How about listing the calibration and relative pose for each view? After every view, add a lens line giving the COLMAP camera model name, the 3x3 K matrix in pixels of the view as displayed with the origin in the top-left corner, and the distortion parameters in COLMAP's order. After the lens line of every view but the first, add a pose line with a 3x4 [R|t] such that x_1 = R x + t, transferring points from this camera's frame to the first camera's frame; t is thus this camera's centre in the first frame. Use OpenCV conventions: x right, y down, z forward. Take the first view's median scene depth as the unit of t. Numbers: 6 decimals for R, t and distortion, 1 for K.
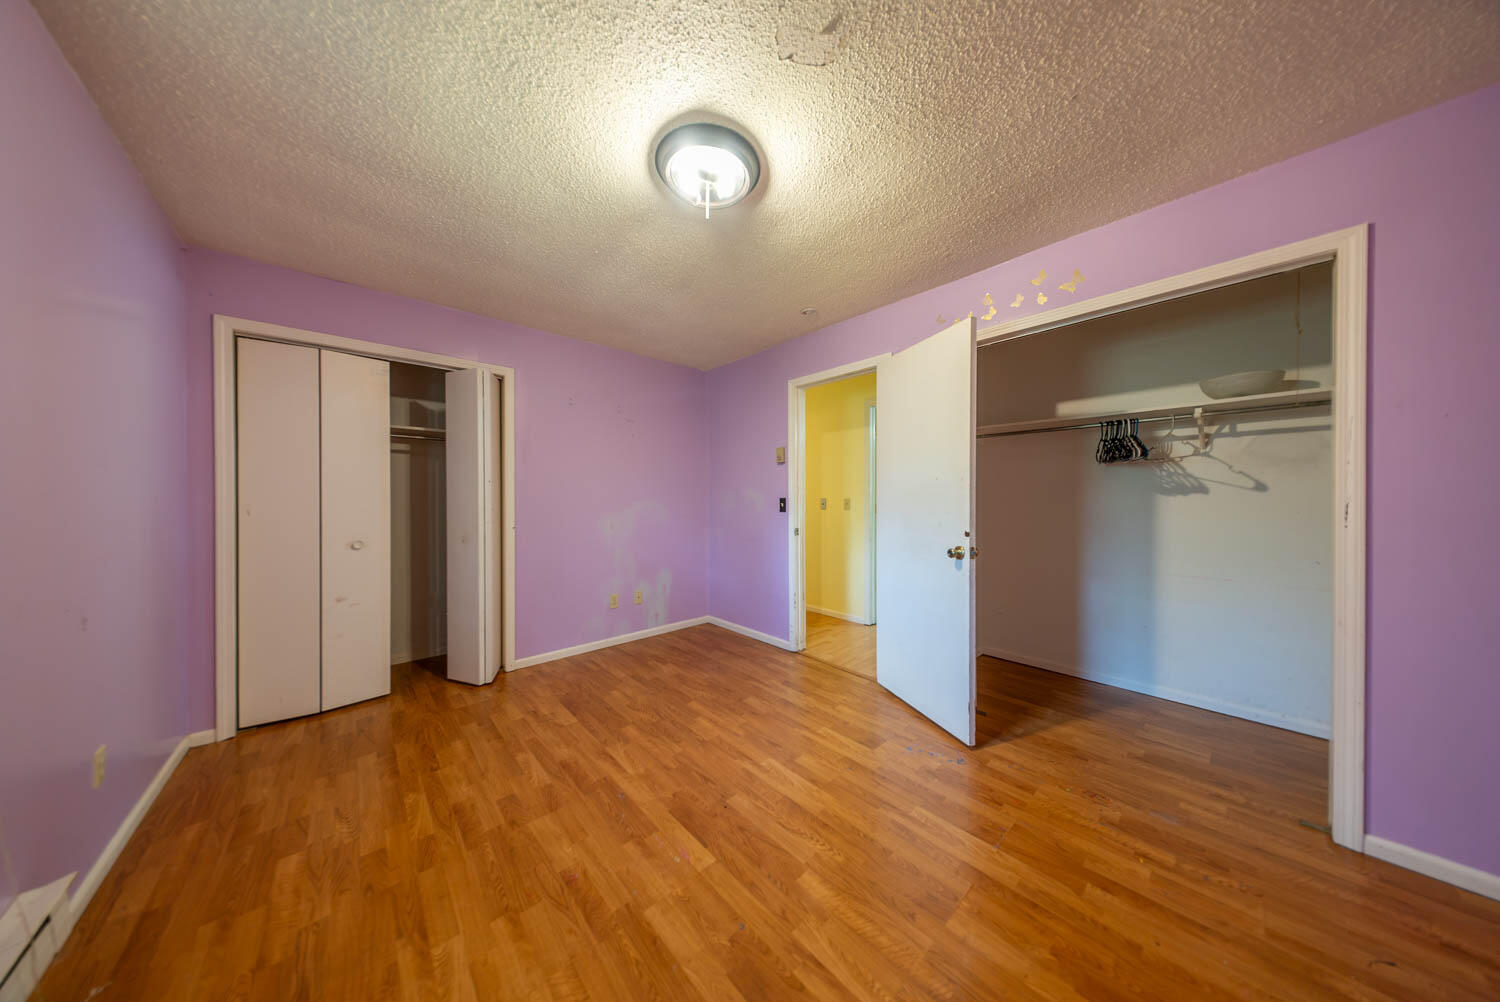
lens RADIAL K [[438.9, 0, 749.1], [0, 438.9, 496.1], [0, 0, 1]] dist [-0.000912, -0.000186]
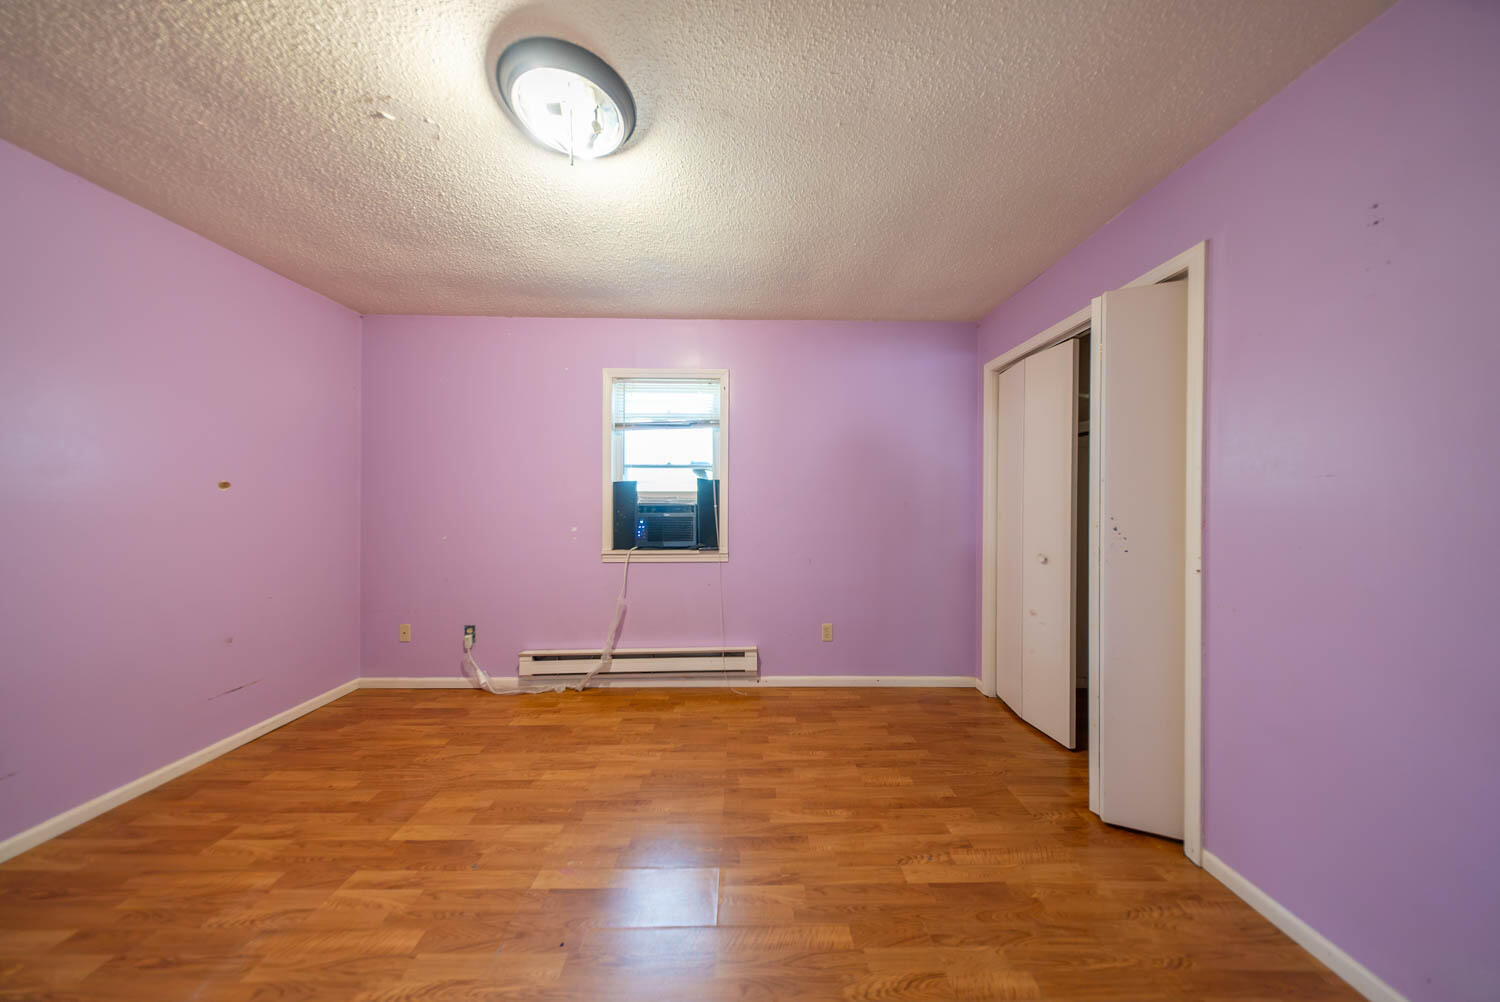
lens RADIAL K [[438.9, 0, 746.4], [0, 438.9, 499.5], [0, 0, 1]] dist [-0.000912, -0.000186]
pose [[-0.659493, 0.002950, -0.751705, 0.255221], [-0.003626, 0.999968, 0.007106, -0.018272], [0.751702, 0.007412, -0.659461, 1.529531]]
